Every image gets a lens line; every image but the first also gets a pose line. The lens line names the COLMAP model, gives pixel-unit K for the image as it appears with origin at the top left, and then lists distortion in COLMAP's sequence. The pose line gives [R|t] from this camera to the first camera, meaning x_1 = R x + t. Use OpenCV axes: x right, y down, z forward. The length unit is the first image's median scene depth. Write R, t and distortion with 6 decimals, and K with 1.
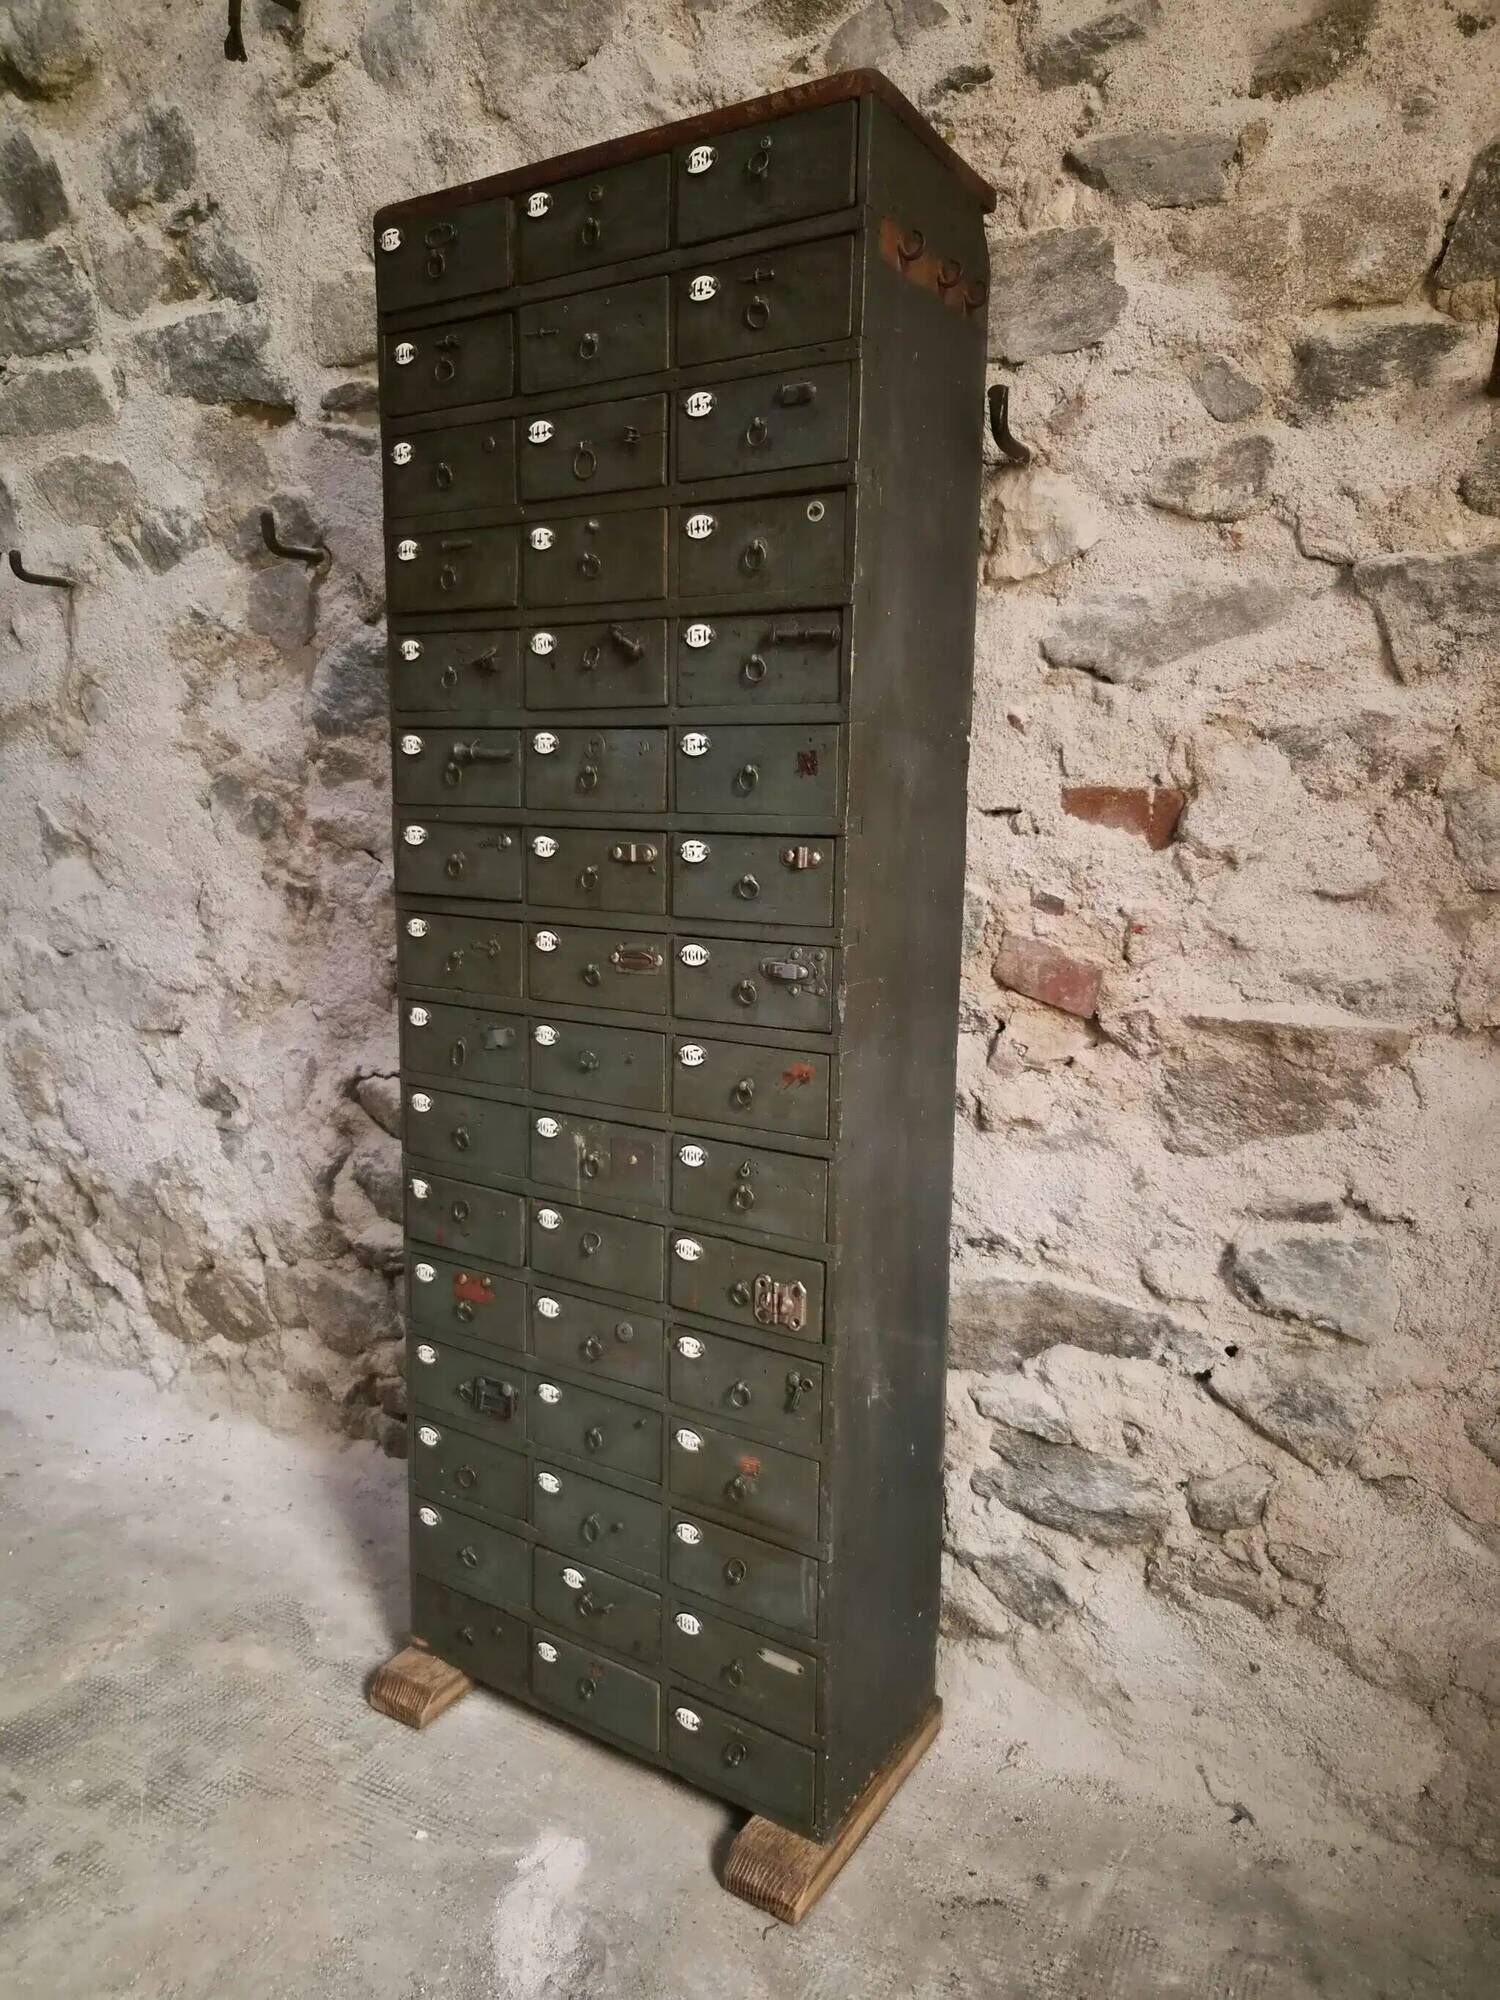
lens RADIAL K [[1345.1, 0, 768.2], [0, 1345.1, 1002.3], [0, 0, 1]] dist [0.060338, -0.048152]
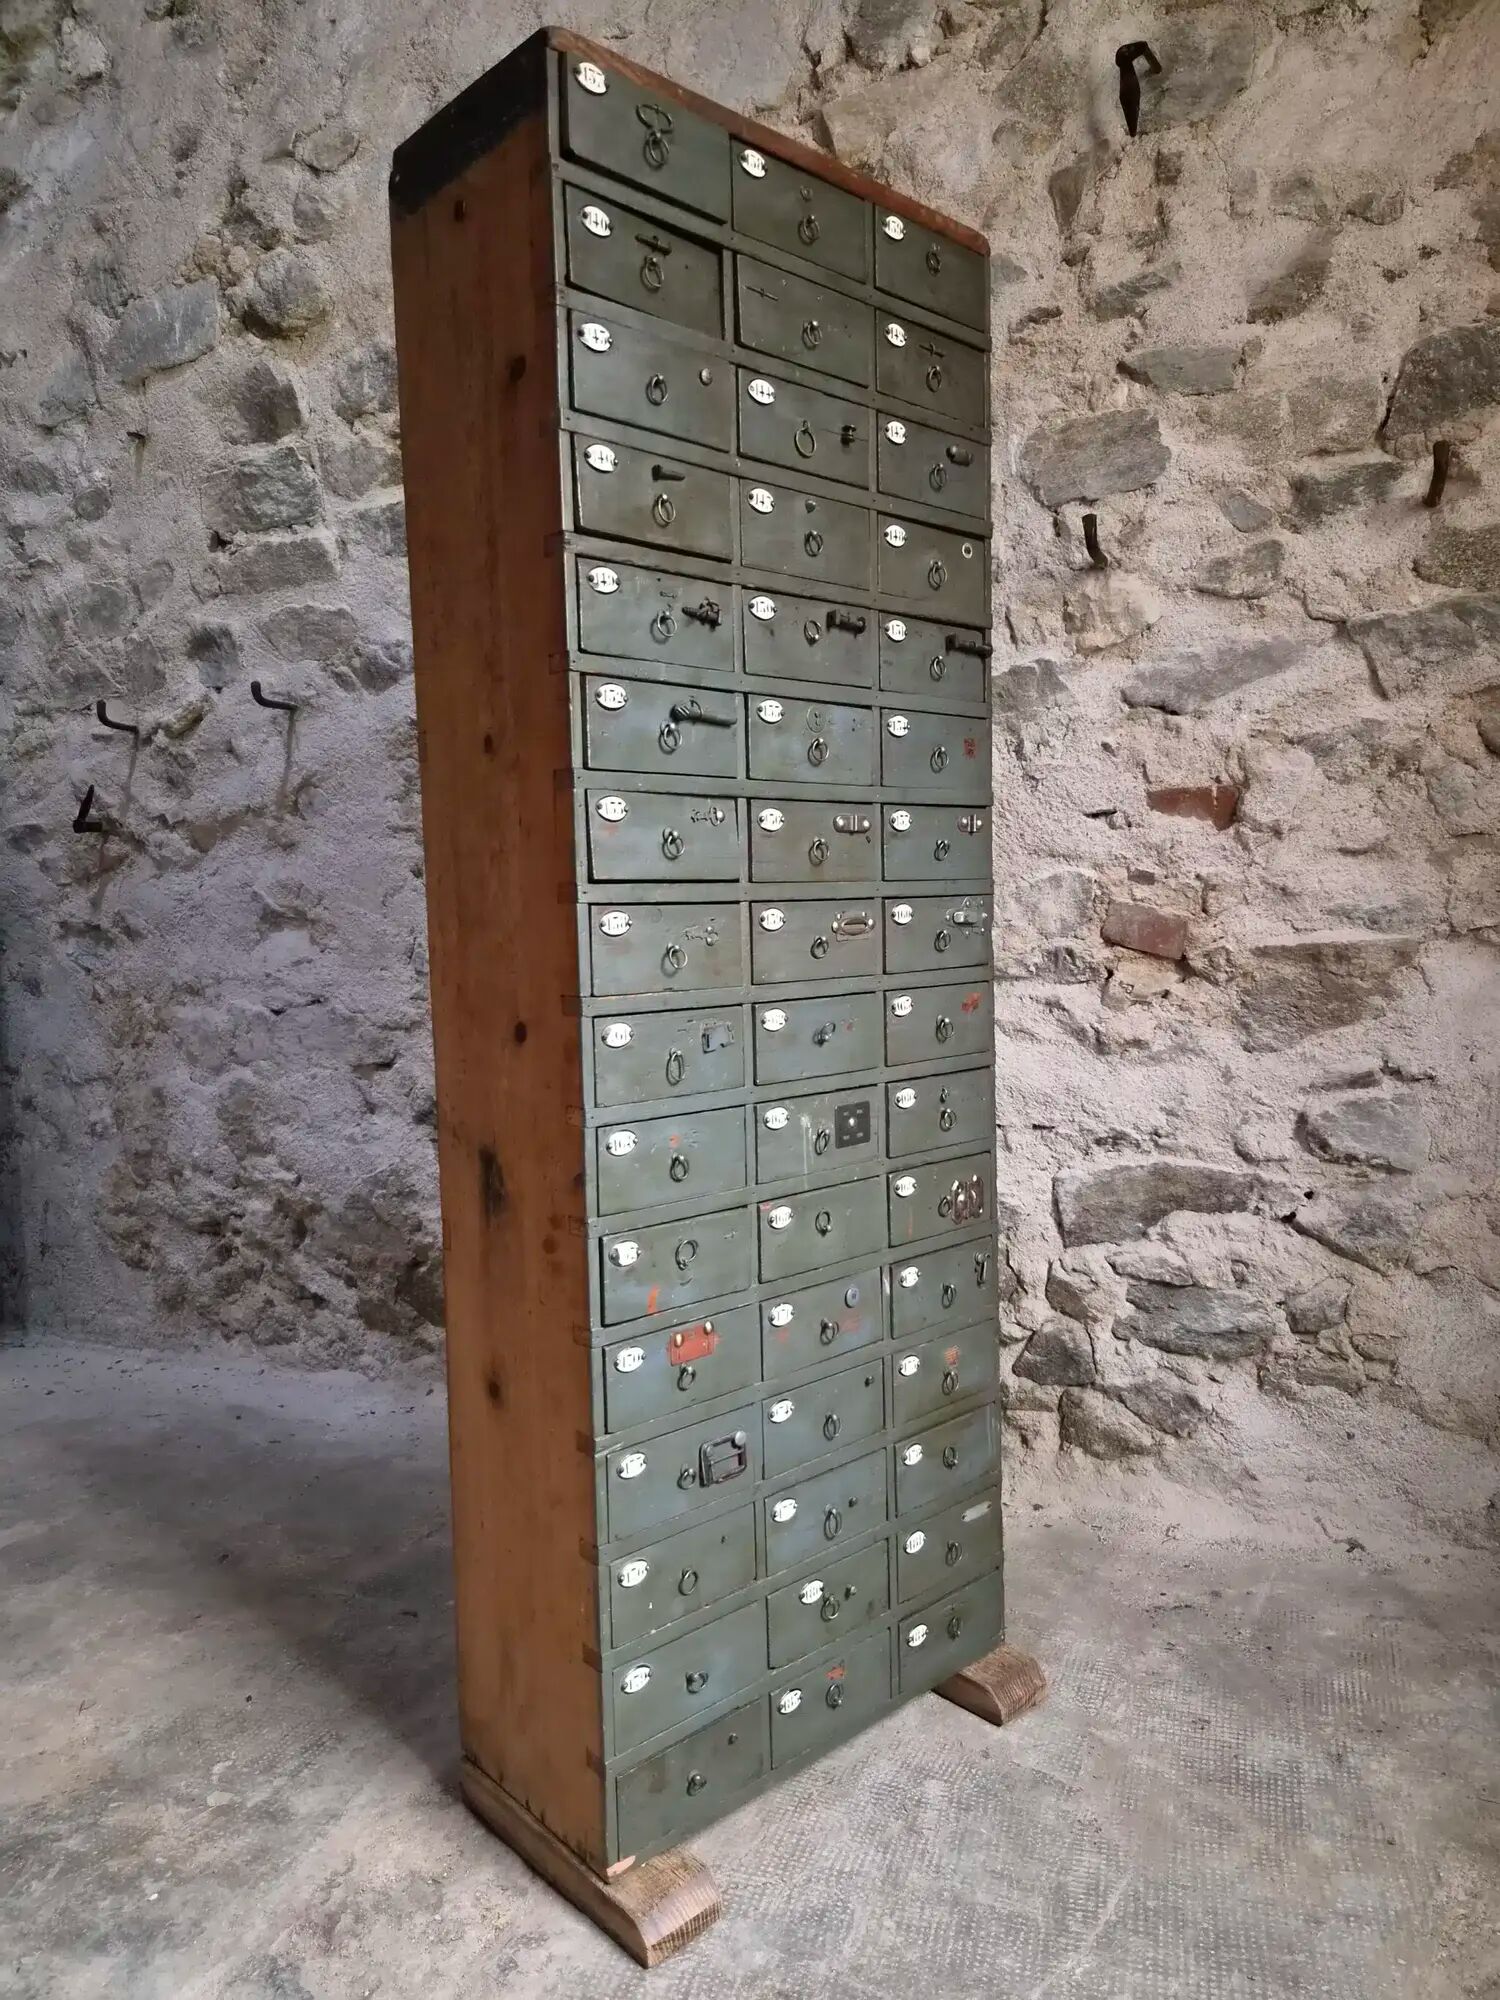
lens RADIAL K [[1341.8, 0, 765.3], [0, 1341.8, 996.7], [0, 0, 1]] dist [0.065243, -0.047452]
pose [[0.996829, -0.056825, 0.055706, -0.261174], [0.062390, 0.992632, -0.103872, 0.168815], [-0.049393, 0.107018, 0.993029, -0.330660]]
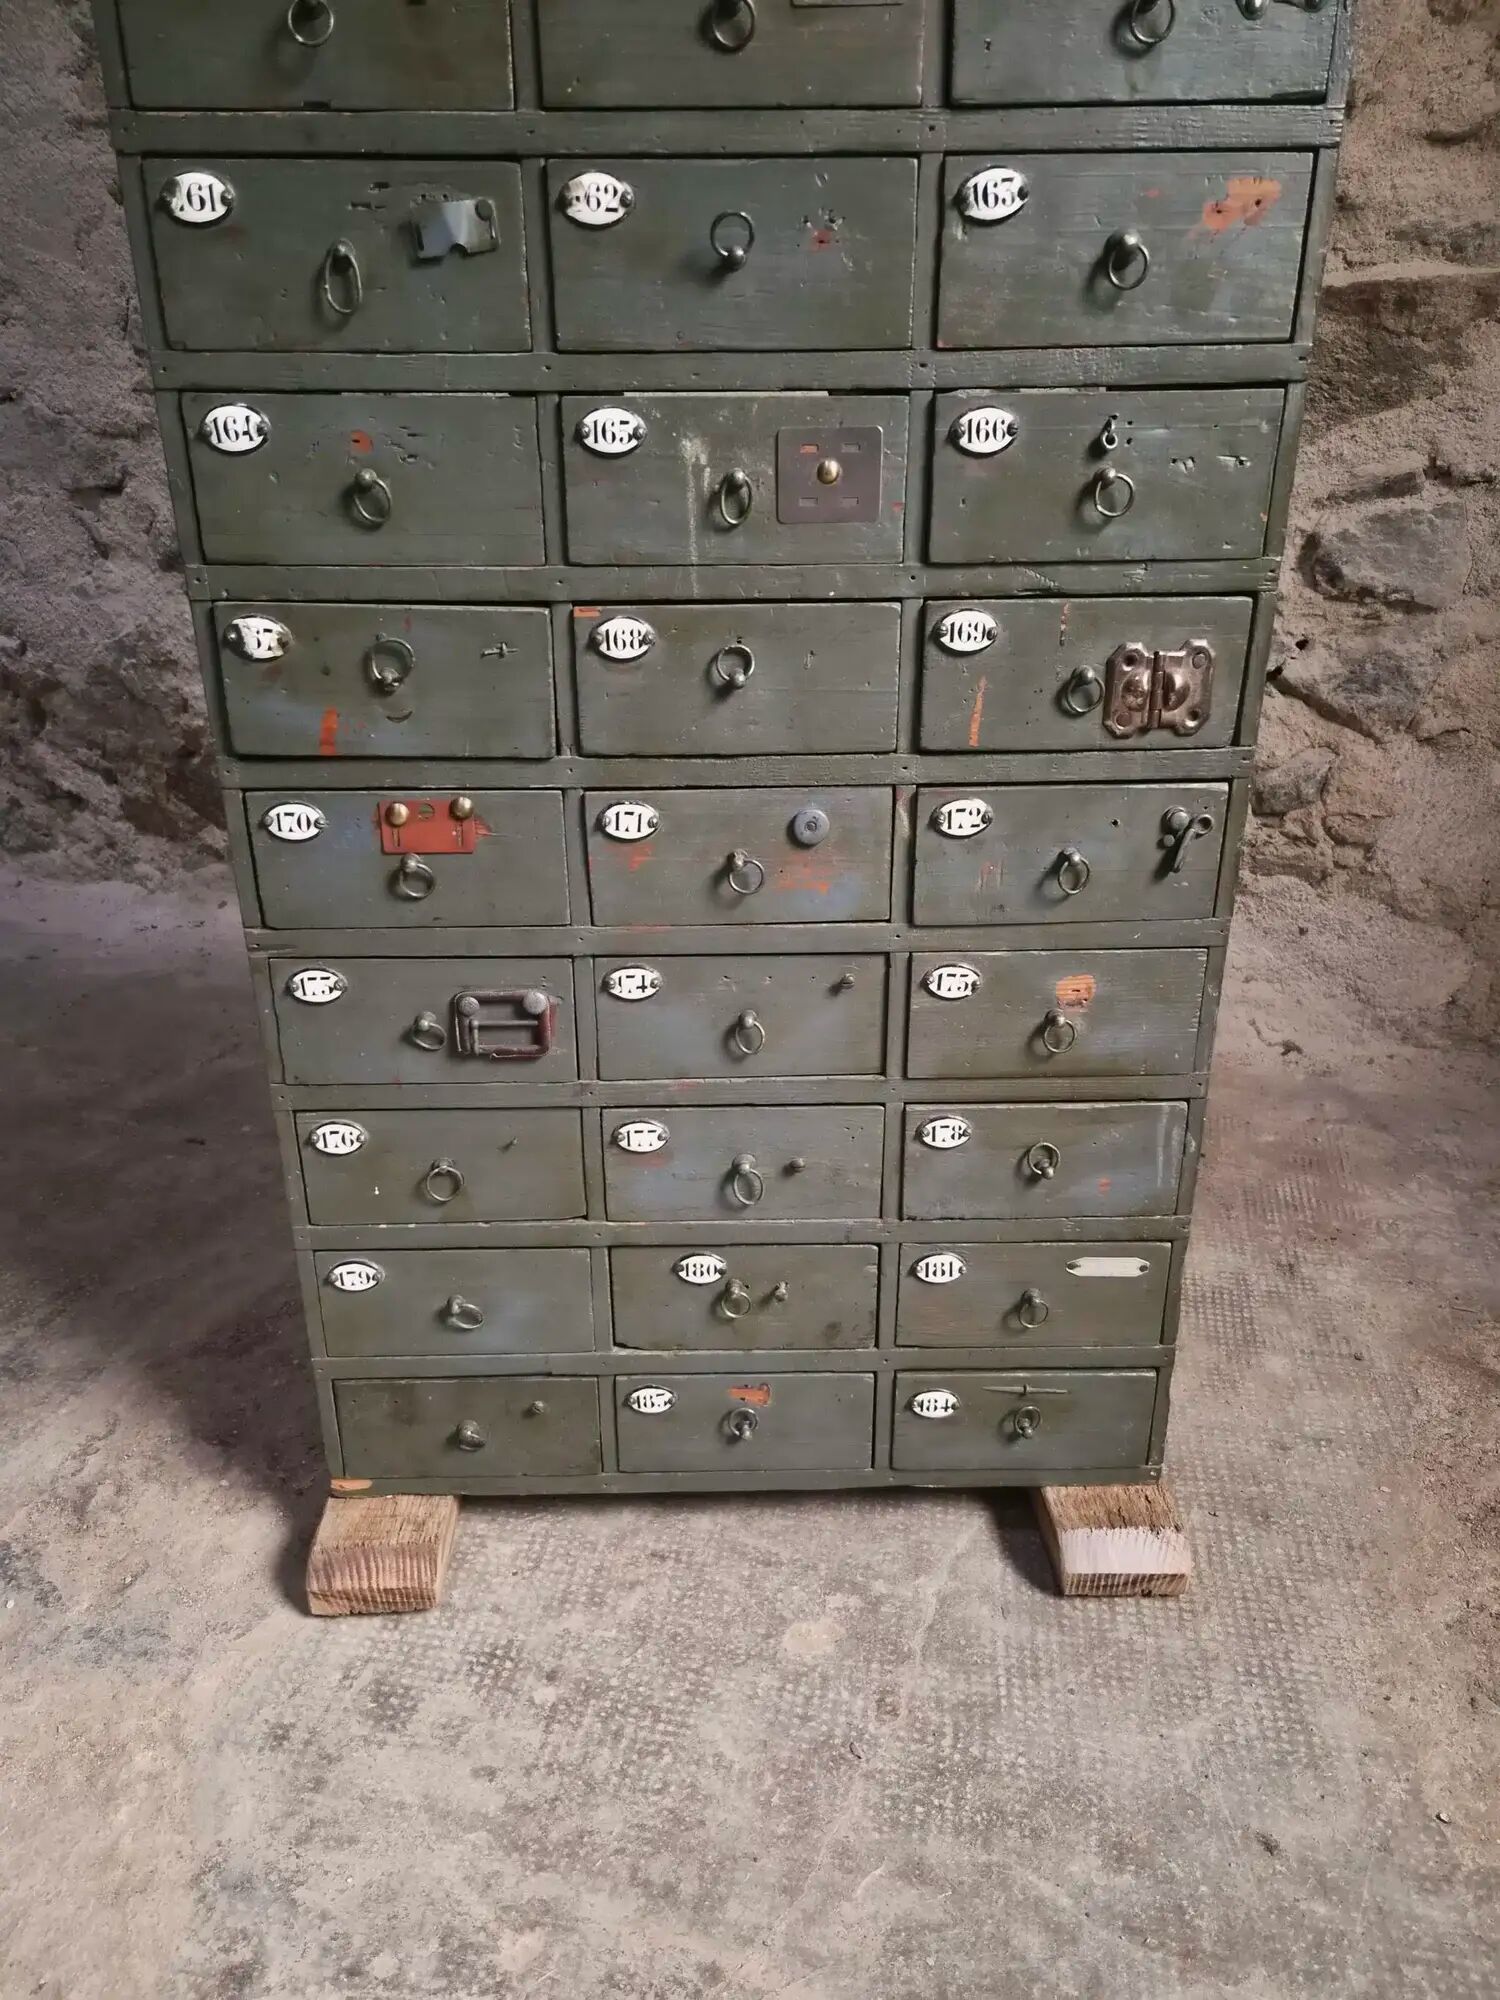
lens RADIAL K [[1345.0, 0, 743.1], [0, 1345.0, 1007.5], [0, 0, 1]] dist [0.059904, -0.043245]
pose [[0.988353, -0.082920, 0.127600, -0.260020], [0.051126, 0.970701, 0.234789, 0.262081], [-0.143330, -0.225530, 0.963635, -0.041658]]
